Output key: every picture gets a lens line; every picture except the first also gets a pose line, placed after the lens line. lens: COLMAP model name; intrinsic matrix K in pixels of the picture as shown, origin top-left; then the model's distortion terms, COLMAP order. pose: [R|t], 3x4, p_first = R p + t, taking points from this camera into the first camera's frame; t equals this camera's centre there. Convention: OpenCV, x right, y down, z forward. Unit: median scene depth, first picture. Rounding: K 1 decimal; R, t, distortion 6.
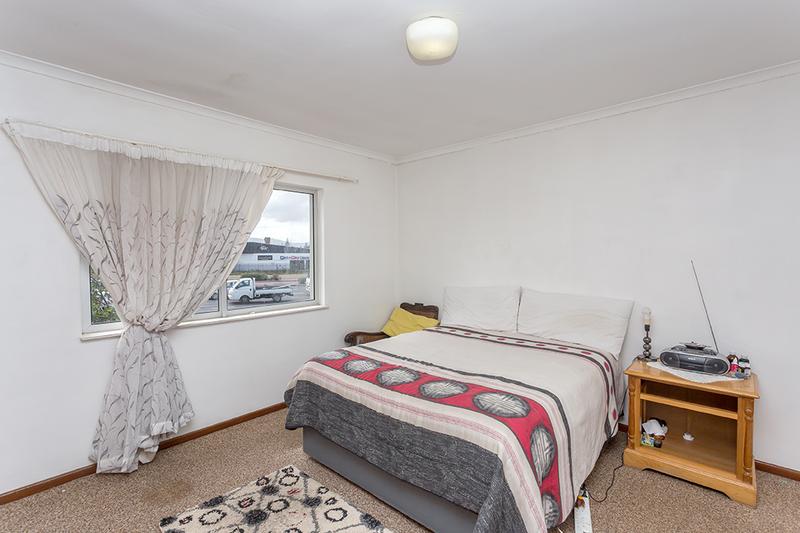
lens RADIAL K [[381.6, 0, 397.7], [0, 381.6, 256.1], [0, 0, 1]] dist [0.000551, 0.000271]
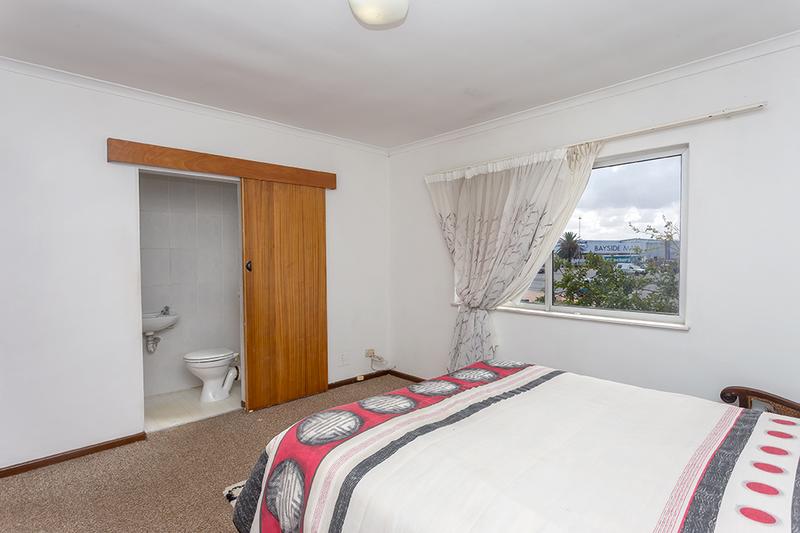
lens RADIAL K [[412.3, 0, 400.0], [0, 412.3, 266.5], [0, 0, 1]] dist [0.001494, 0.000269]
pose [[-0.085350, 0.030795, -0.995875, 0.849612], [-0.003611, 0.999506, 0.031216, 0.014046], [0.996345, 0.006260, -0.085196, 0.926415]]
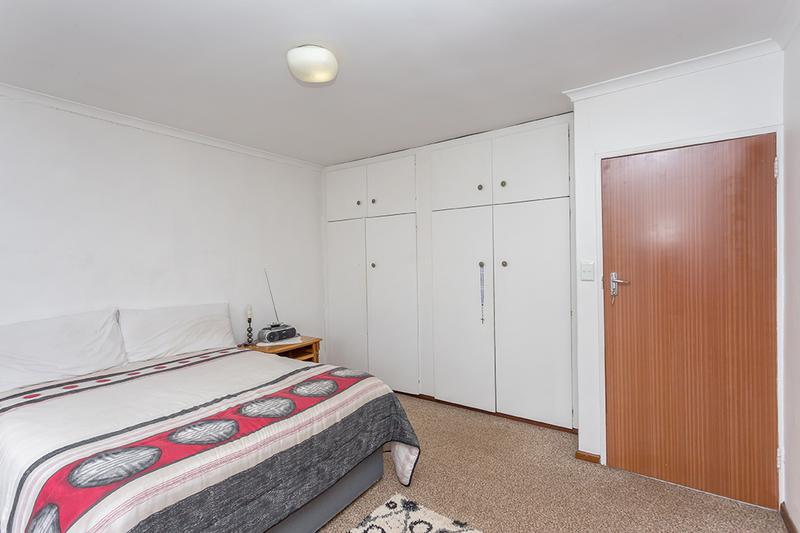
lens RADIAL K [[381.6, 0, 397.7], [0, 381.6, 256.1], [0, 0, 1]] dist [0.000551, 0.000271]
pose [[-0.140174, 0.016089, 0.989996, -0.820516], [0.033207, 0.999382, -0.011540, -0.000797], [-0.989570, 0.031257, -0.140621, 0.764921]]
